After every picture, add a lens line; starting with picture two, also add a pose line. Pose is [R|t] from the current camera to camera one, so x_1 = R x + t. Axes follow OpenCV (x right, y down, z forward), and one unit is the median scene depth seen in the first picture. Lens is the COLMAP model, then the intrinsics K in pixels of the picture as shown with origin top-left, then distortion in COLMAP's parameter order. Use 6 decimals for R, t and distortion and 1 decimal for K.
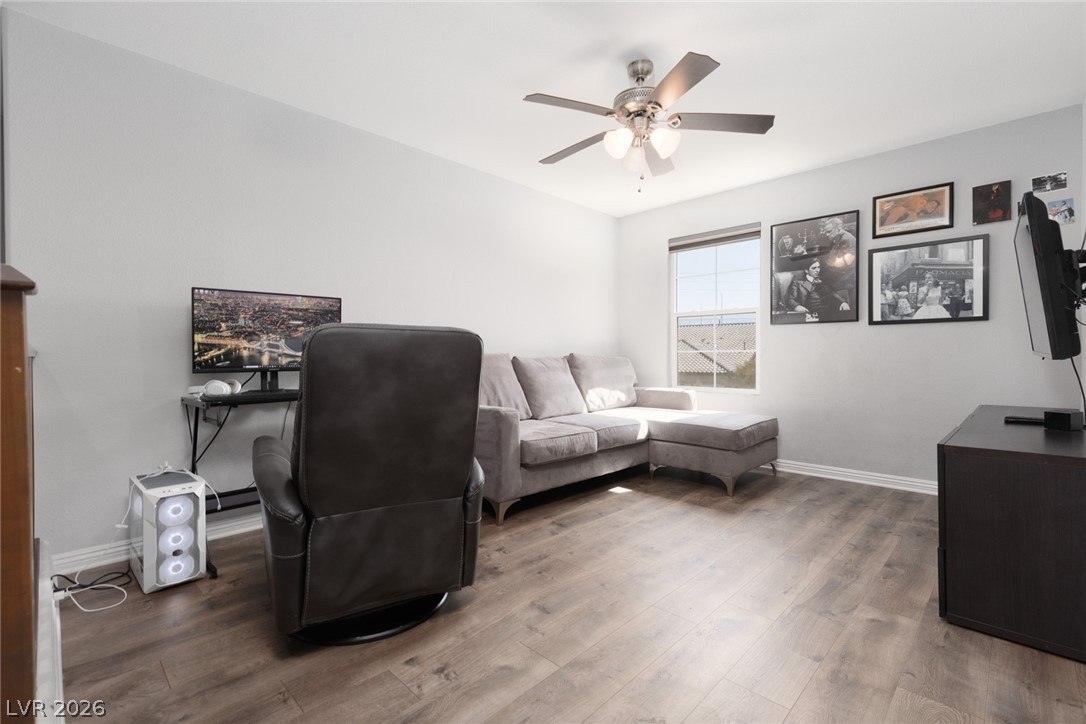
lens RADIAL K [[482.2, 0, 548.4], [0, 482.2, 360.5], [0, 0, 1]] dist [-0.001236, -0.000175]
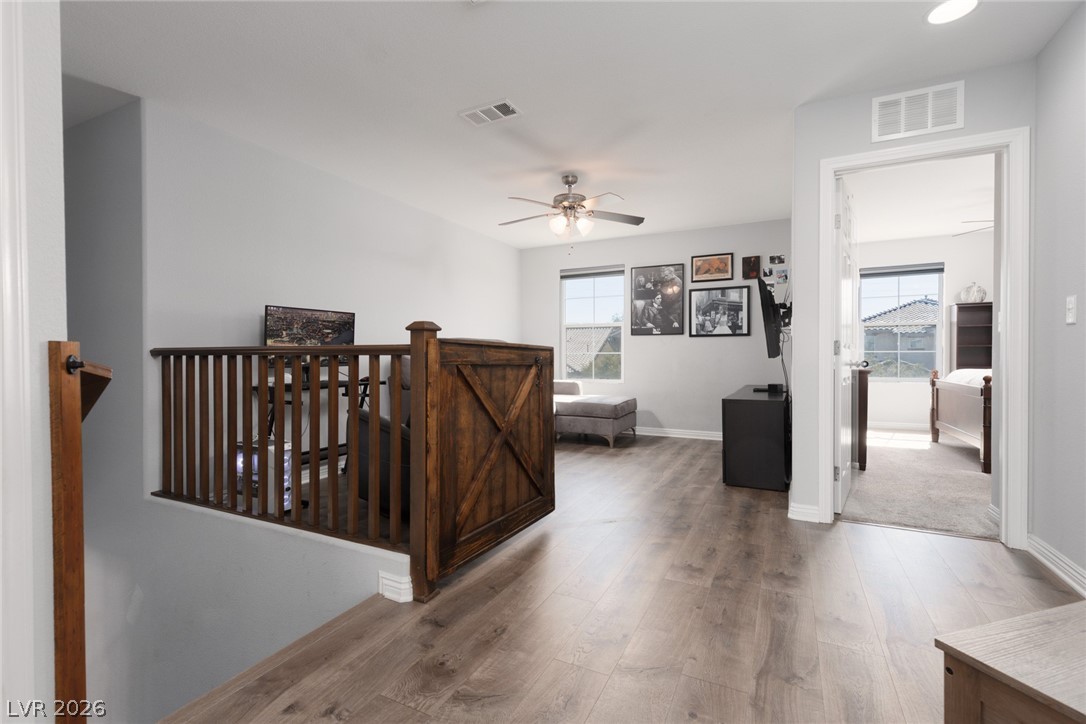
lens RADIAL K [[482.2, 0, 548.4], [0, 482.2, 360.5], [0, 0, 1]] dist [-0.001236, -0.000175]
pose [[0.951141, -0.001052, 0.308754, -0.281925], [0.001939, 0.999995, -0.002564, 0.007237], [-0.308749, 0.003037, 0.951139, -0.387174]]
